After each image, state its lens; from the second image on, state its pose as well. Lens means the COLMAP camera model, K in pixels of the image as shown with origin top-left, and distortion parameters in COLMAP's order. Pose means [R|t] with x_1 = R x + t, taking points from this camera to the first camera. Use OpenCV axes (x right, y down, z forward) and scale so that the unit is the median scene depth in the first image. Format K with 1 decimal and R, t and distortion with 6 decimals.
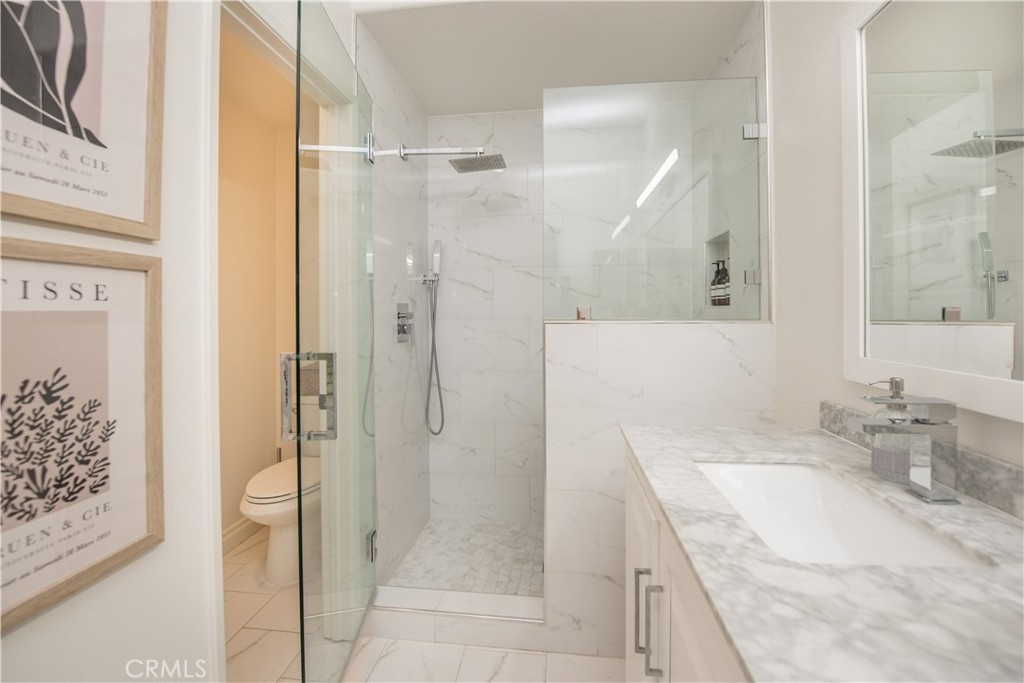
lens RADIAL K [[420.9, 0, 515.5], [0, 420.9, 312.3], [0, 0, 1]] dist [-0.023777, -0.000560]
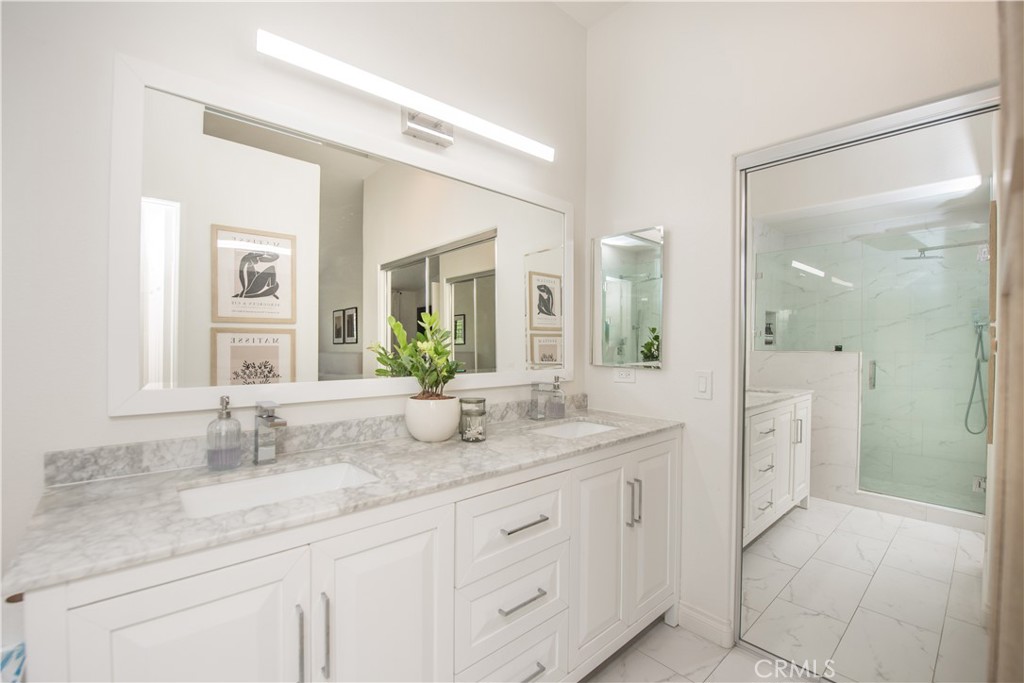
lens RADIAL K [[452.0, 0, 512.0], [0, 452.0, 341.5], [0, 0, 1]] dist [-0.034803, -0.000123]
pose [[-0.748016, -0.001118, 0.663680, -0.440326], [-0.004981, 0.999980, -0.003929, -0.013034], [-0.663662, -0.006245, -0.748006, 0.820278]]
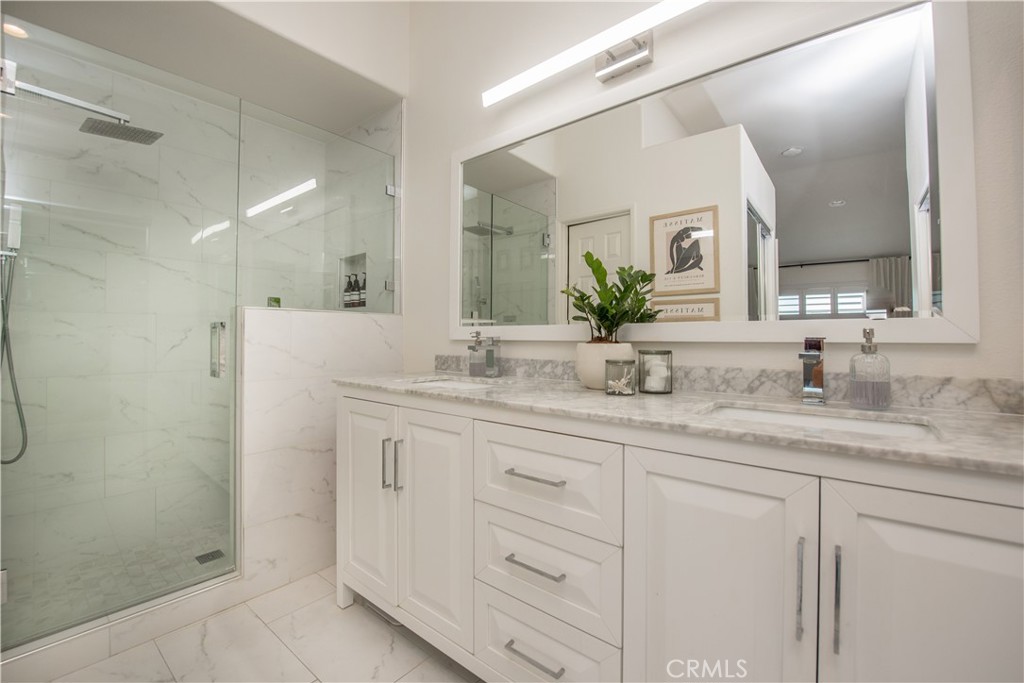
lens RADIAL K [[420.5, 0, 499.0], [0, 420.5, 339.2], [0, 0, 1]] dist [-0.023206, -0.000161]
pose [[0.566246, -0.001033, 0.824235, -0.495287], [-0.006405, 0.999964, 0.005653, 0.104792], [-0.824211, -0.008480, 0.566219, -0.214570]]
